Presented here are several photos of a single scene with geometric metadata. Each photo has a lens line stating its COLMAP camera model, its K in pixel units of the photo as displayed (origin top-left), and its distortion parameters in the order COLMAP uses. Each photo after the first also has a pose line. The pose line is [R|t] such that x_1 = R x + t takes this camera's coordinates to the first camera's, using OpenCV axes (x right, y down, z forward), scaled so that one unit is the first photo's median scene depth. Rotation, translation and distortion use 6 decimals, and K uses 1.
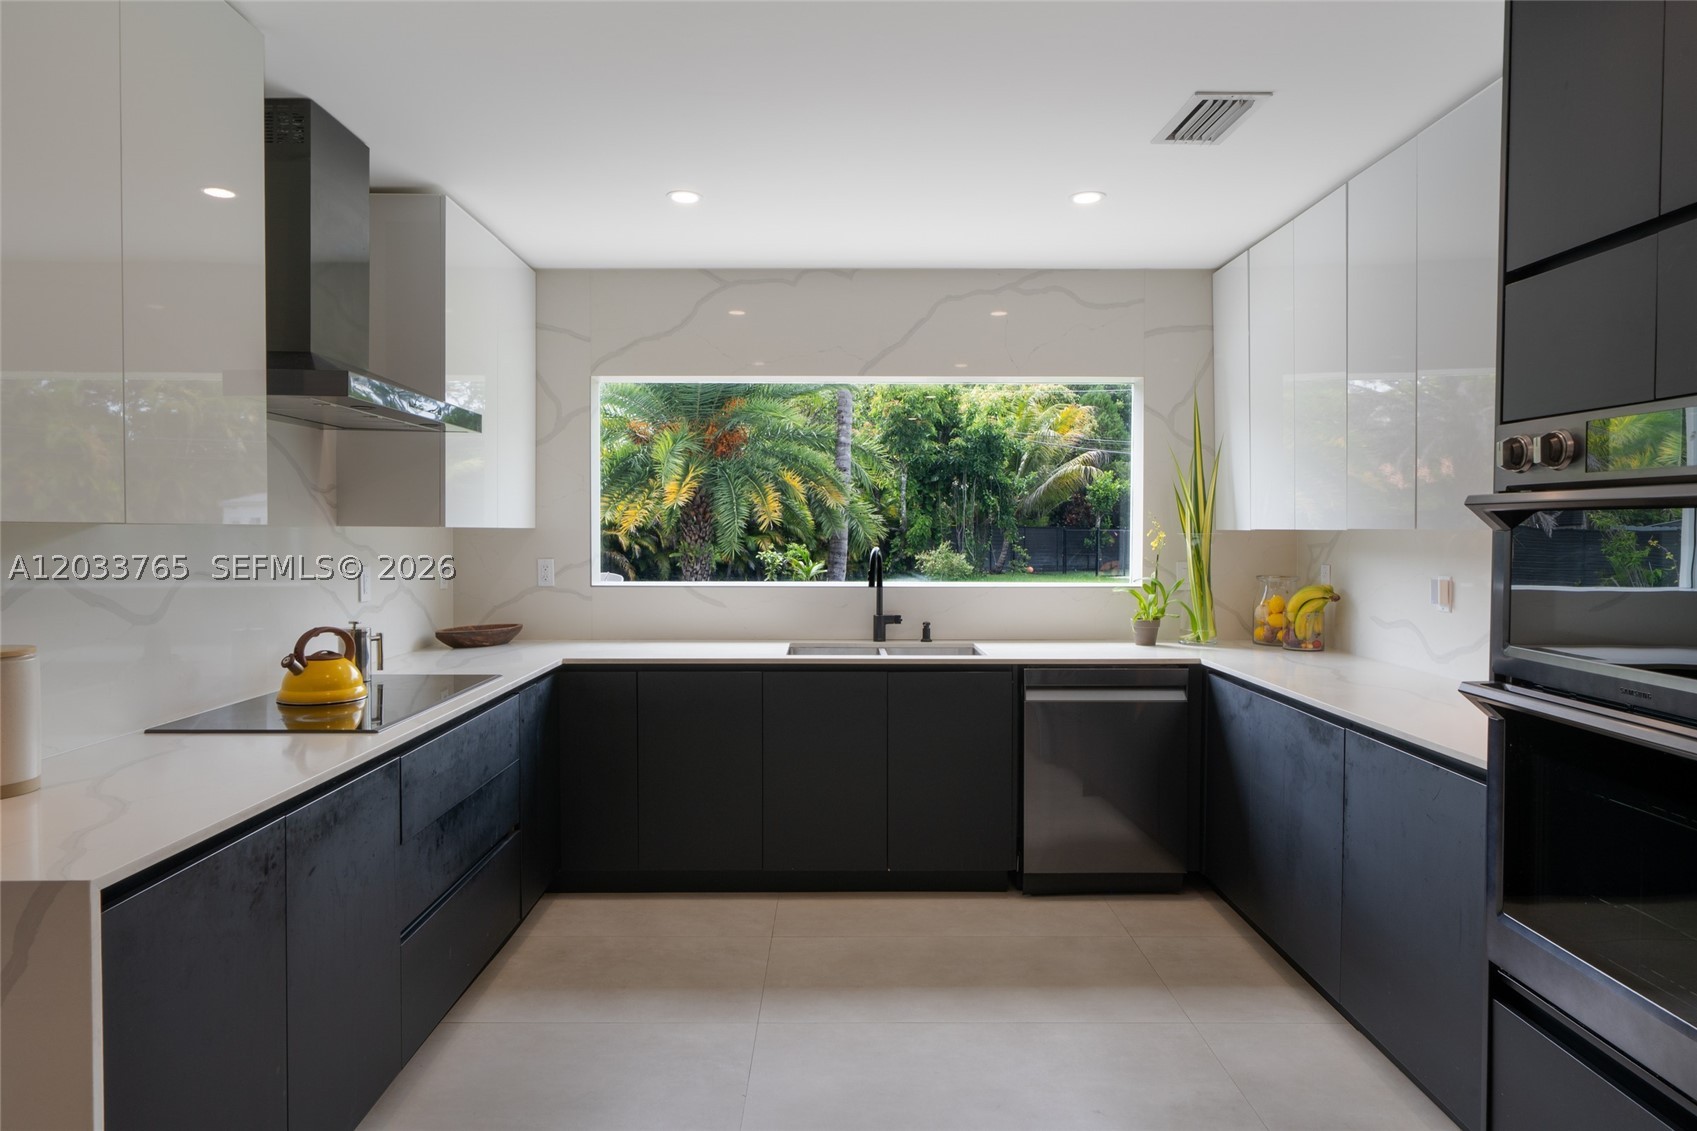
lens RADIAL K [[1028.5, 0, 841.4], [0, 1028.5, 551.3], [0, 0, 1]] dist [-0.000084, 0.001211]
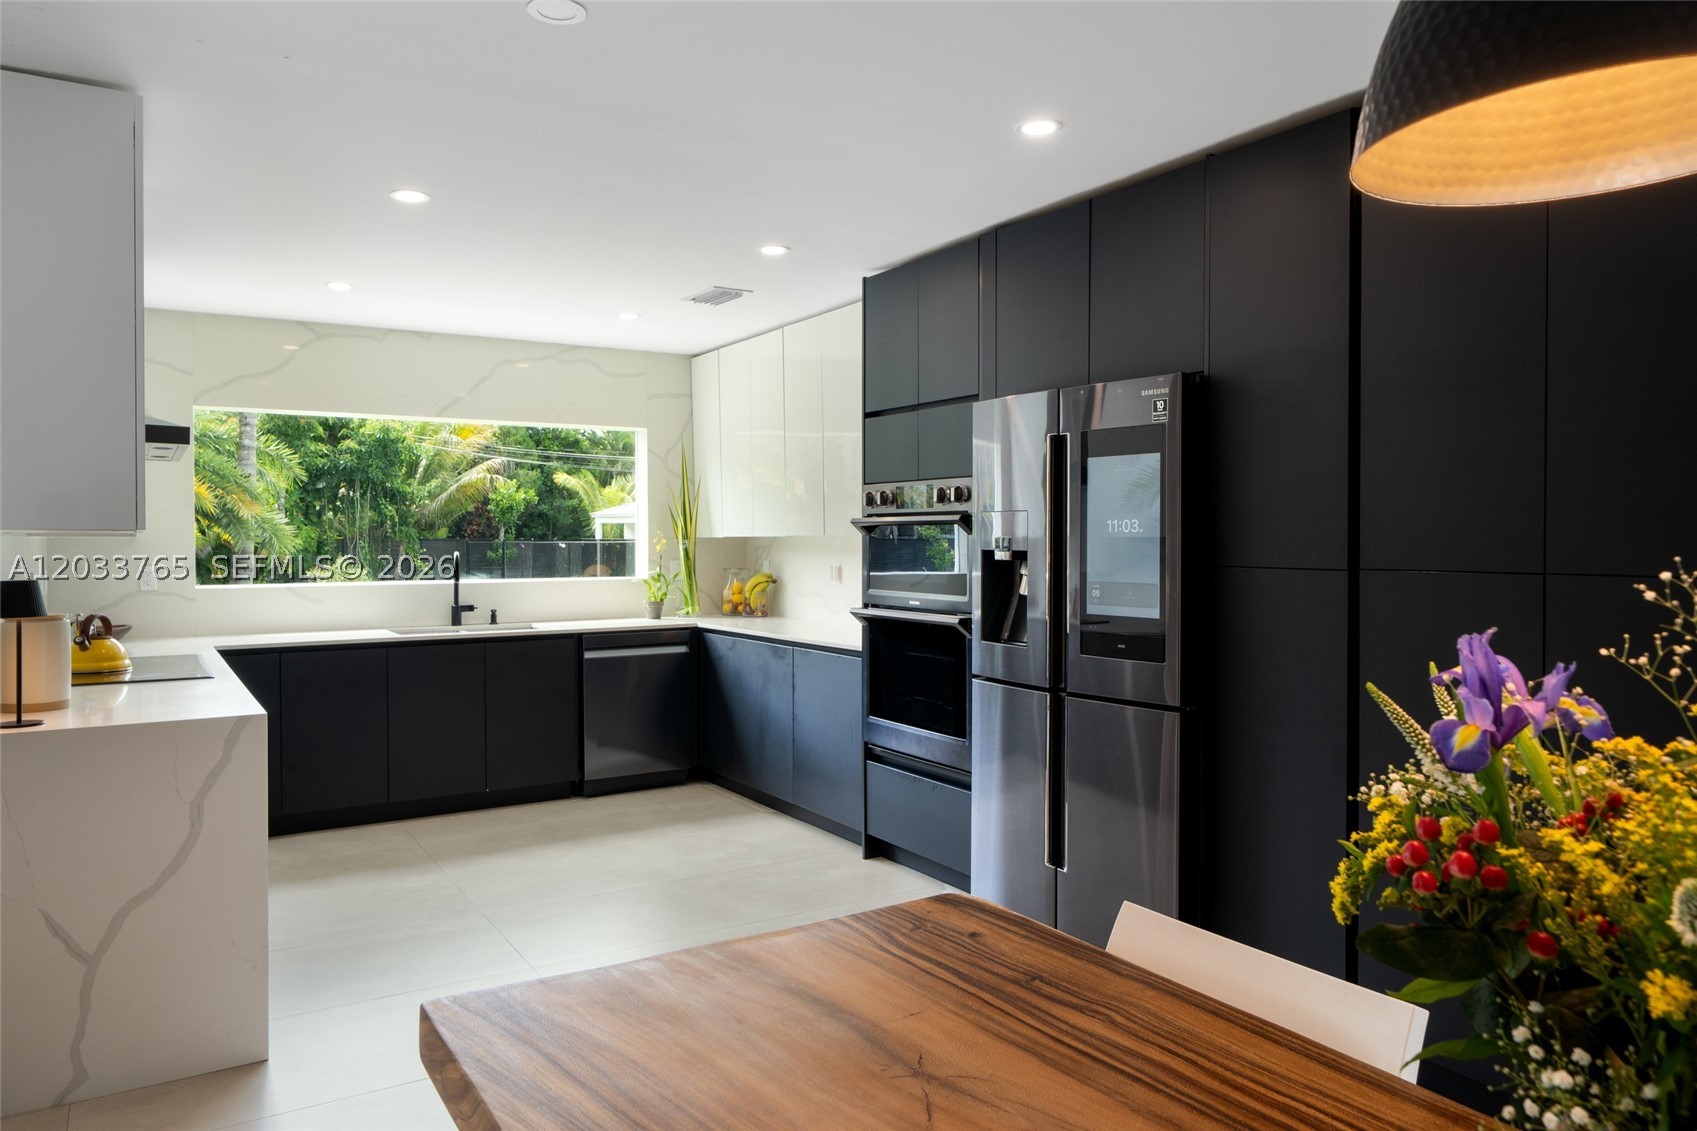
lens RADIAL K [[1117.7, 0, 851.9], [0, 1117.7, 549.7], [0, 0, 1]] dist [0.011775, 0.001550]
pose [[0.846094, -0.010329, 0.532933, -0.284942], [0.017878, 0.999800, -0.009007, 0.014238], [-0.532733, 0.017149, 0.846109, -0.436204]]
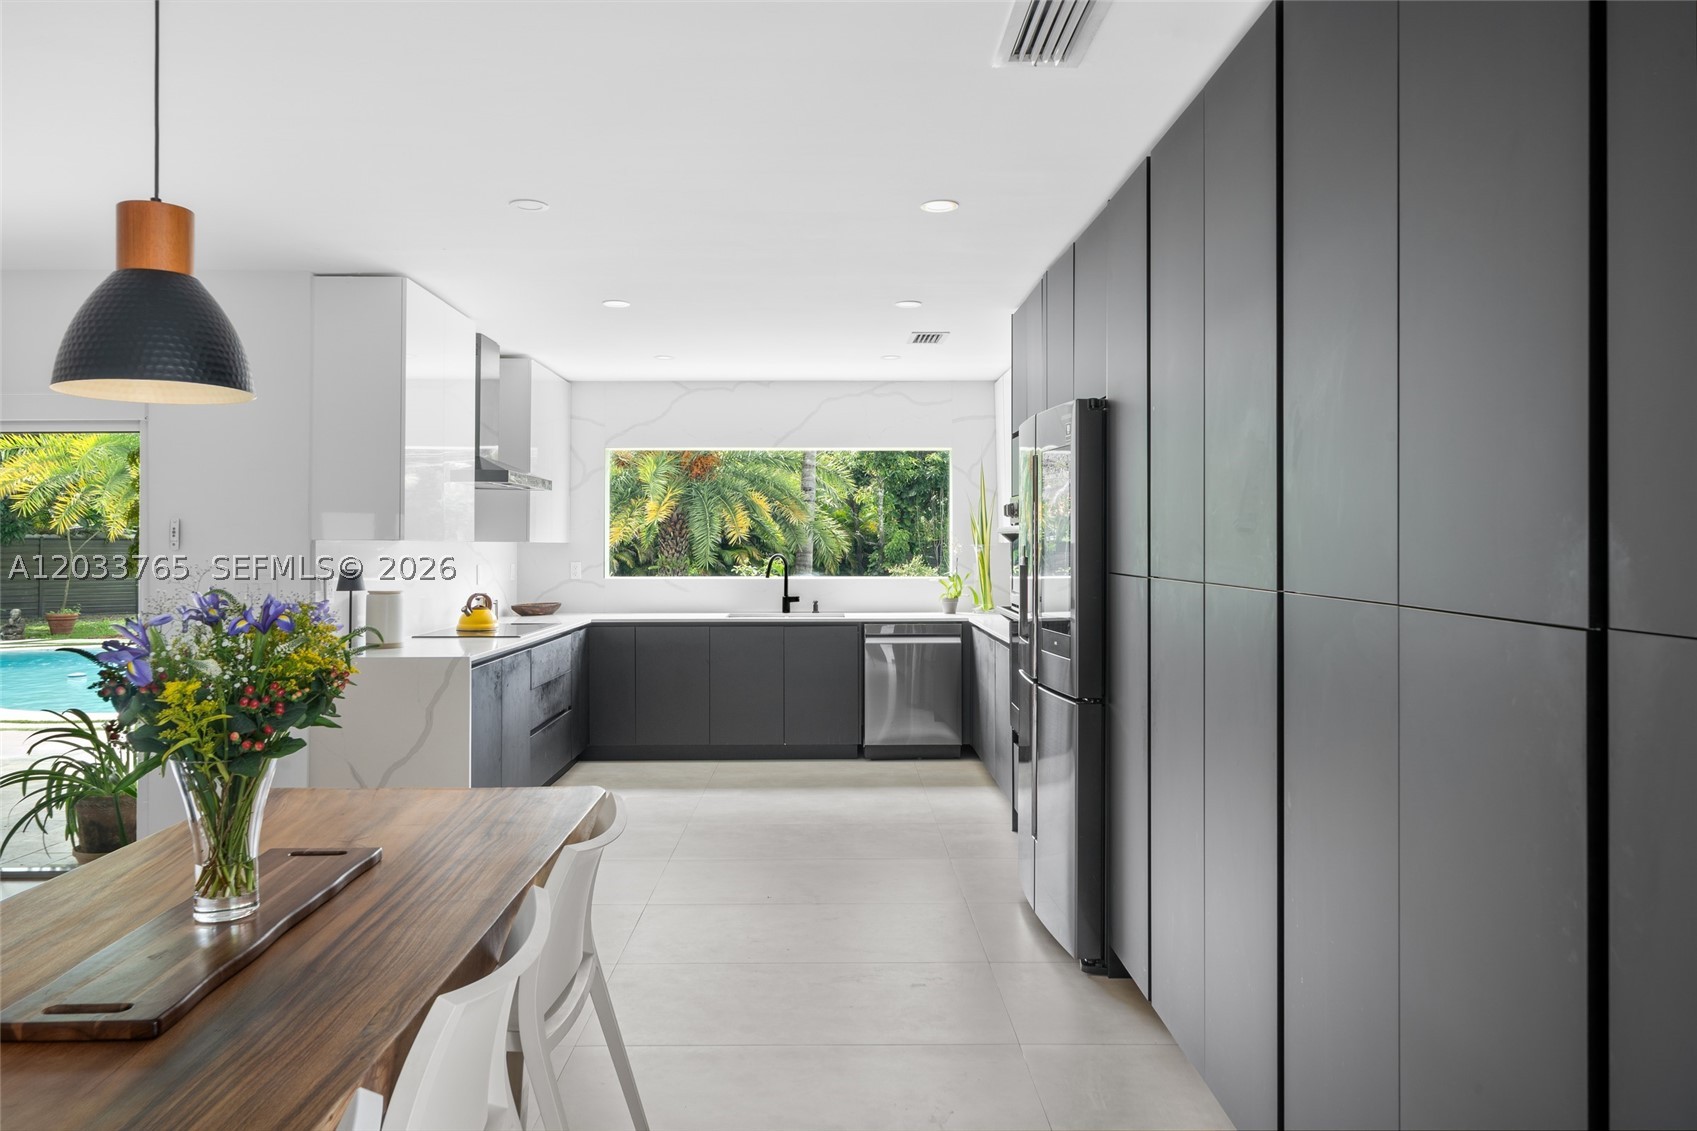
lens RADIAL K [[1117.7, 0, 882.5], [0, 1117.7, 533.5], [0, 0, 1]] dist [0.011775, 0.001550]
pose [[0.999067, -0.002583, 0.043105, 0.111546], [0.003909, 0.999521, -0.030712, 0.017961], [-0.043005, 0.030852, 0.998598, -0.742600]]
